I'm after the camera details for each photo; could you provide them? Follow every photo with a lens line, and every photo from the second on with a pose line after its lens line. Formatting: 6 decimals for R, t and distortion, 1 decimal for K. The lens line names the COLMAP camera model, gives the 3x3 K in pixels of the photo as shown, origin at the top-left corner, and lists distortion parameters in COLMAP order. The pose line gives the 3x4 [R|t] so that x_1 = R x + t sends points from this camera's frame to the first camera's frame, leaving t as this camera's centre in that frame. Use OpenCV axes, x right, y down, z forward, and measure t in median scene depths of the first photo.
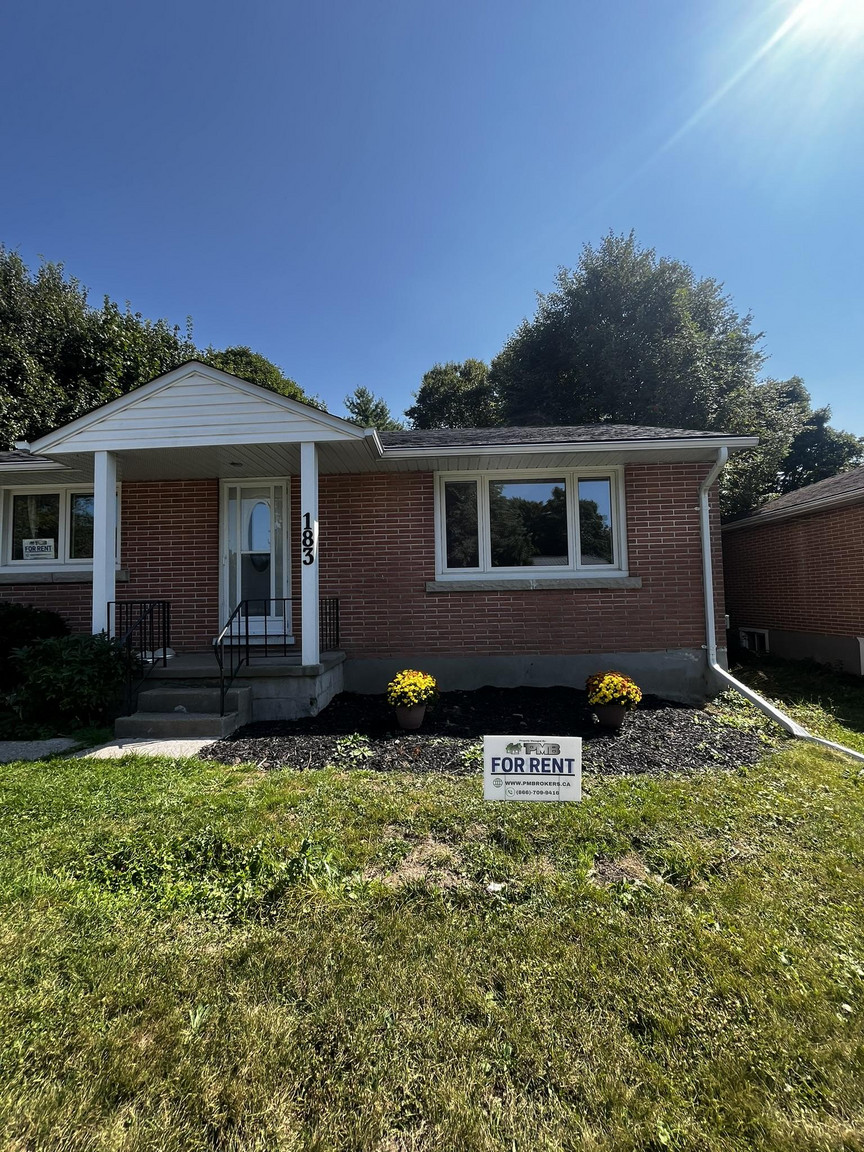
lens RADIAL K [[464.1, 0, 430.1], [0, 464.1, 577.5], [0, 0, 1]] dist [-0.000452, -0.000092]
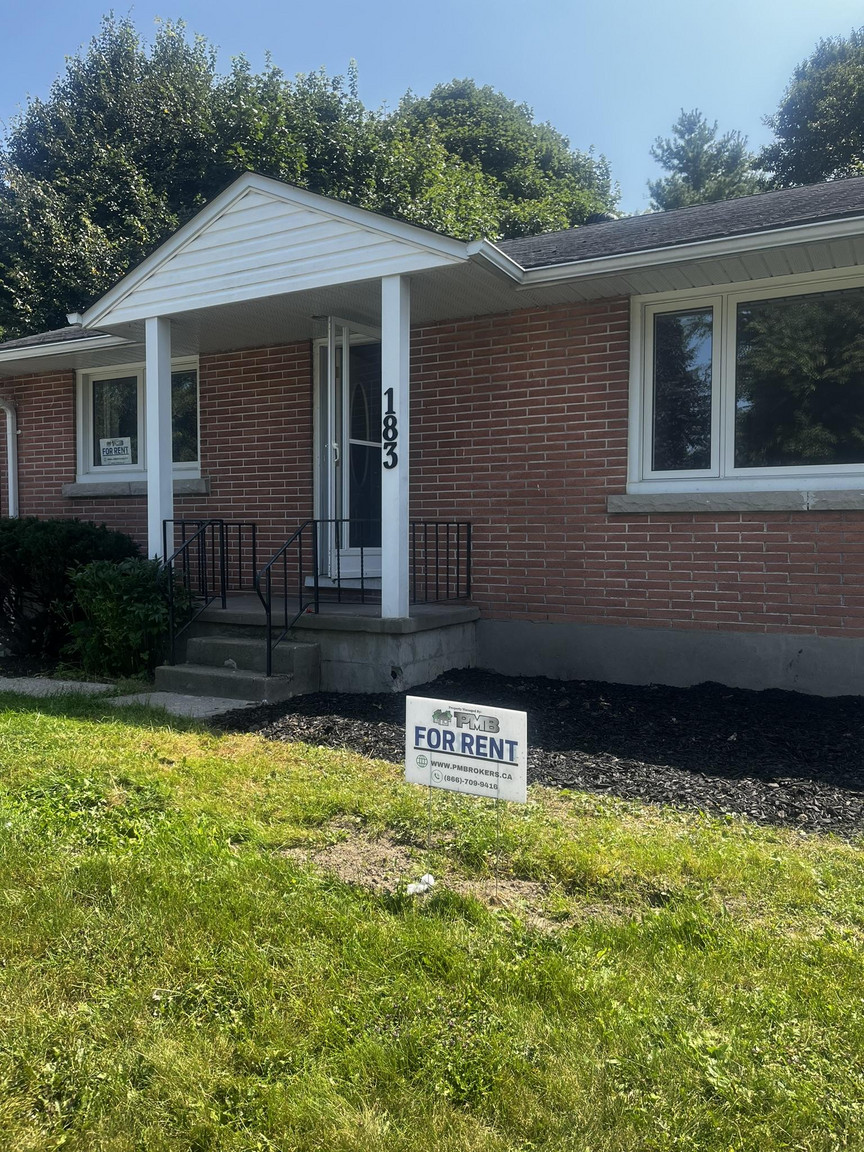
lens RADIAL K [[863.8, 0, 421.3], [0, 863.8, 574.6], [0, 0, 1]] dist [0.069644, -0.089933]
pose [[0.893251, 0.042392, -0.447556, 0.280950], [-0.000554, 0.995647, 0.093200, 0.007141], [0.449559, -0.083003, 0.889386, -0.075569]]
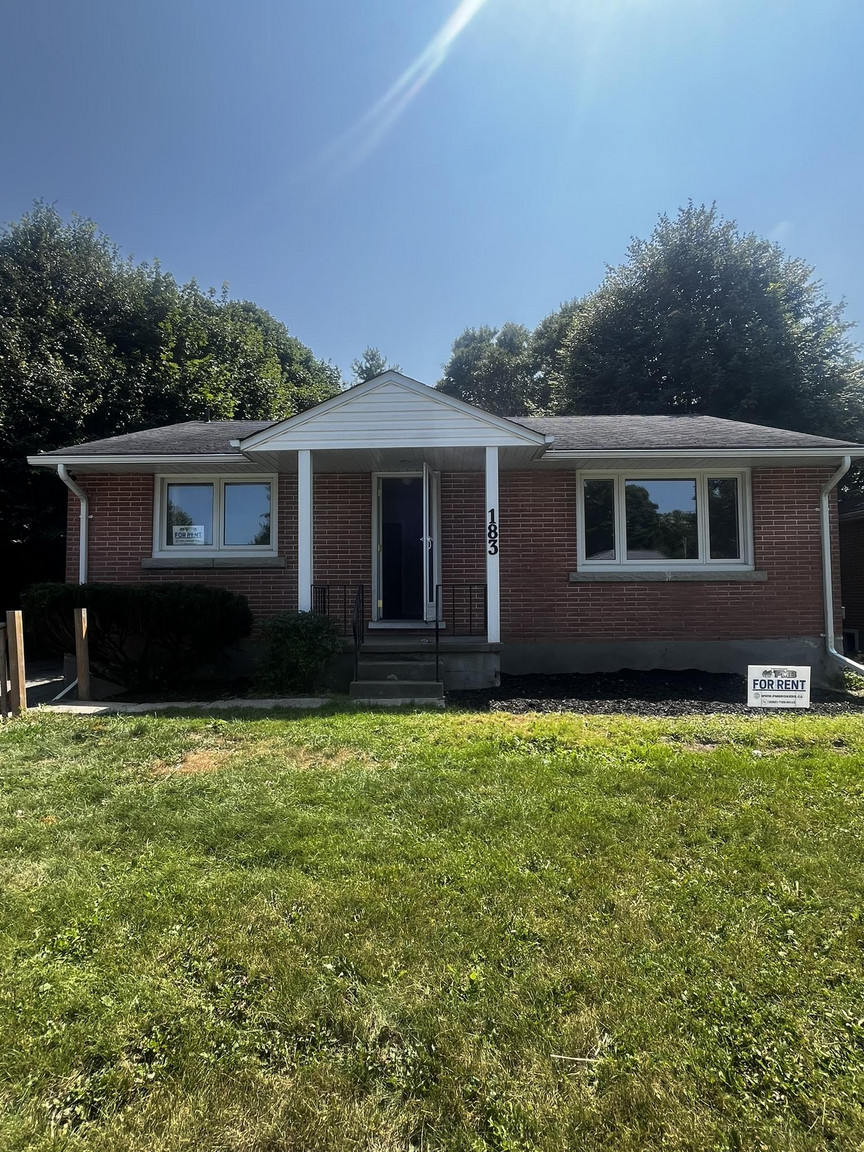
lens RADIAL K [[571.7, 0, 432.0], [0, 571.7, 576.0], [0, 0, 1]] dist [-0.002230, -0.000478]
pose [[0.999569, 0.015399, 0.025012, -0.374817], [-0.015483, 0.999875, 0.003173, 0.019163], [-0.024960, -0.003559, 0.999682, -0.334042]]
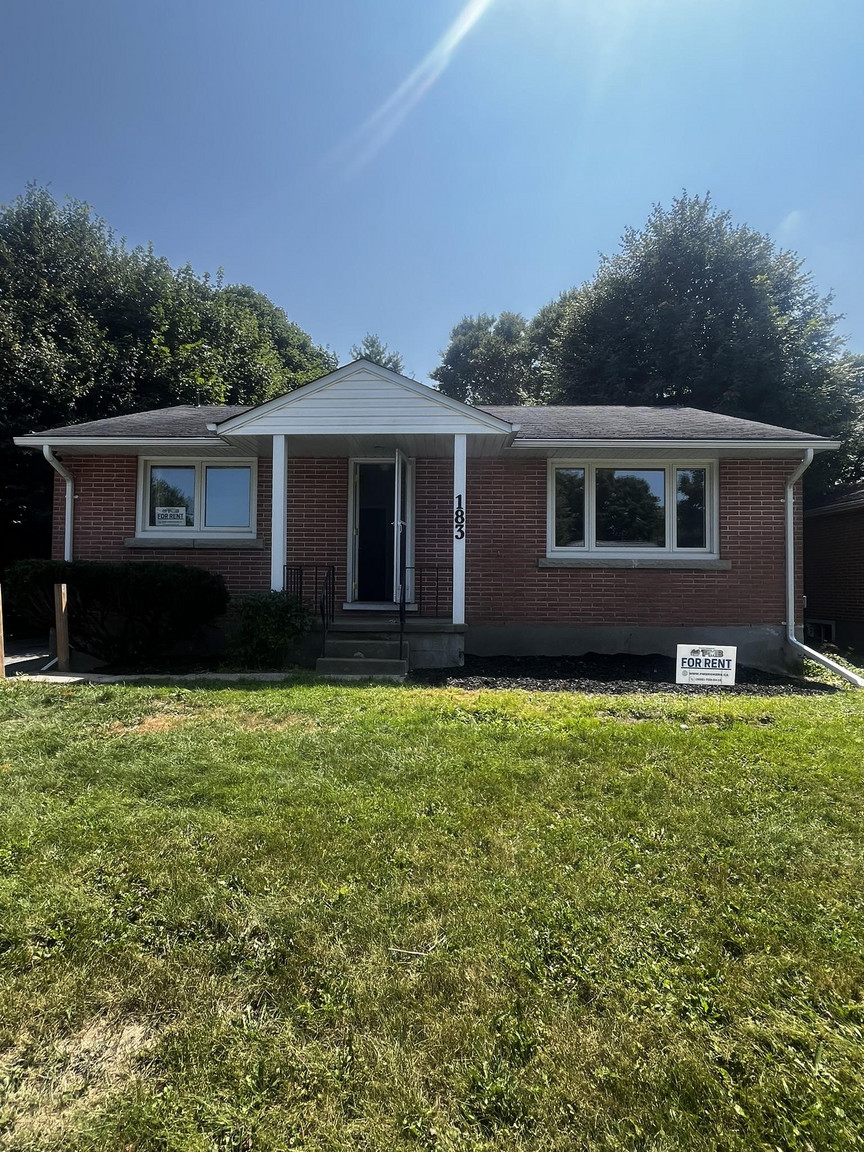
lens RADIAL K [[571.4, 0, 430.4], [0, 571.4, 575.5], [0, 0, 1]] dist [-0.001183, -0.000590]
pose [[0.999327, 0.031431, 0.018930, -0.302841], [-0.031850, 0.999246, 0.022208, 0.029647], [-0.018218, -0.022796, 0.999574, -0.377275]]
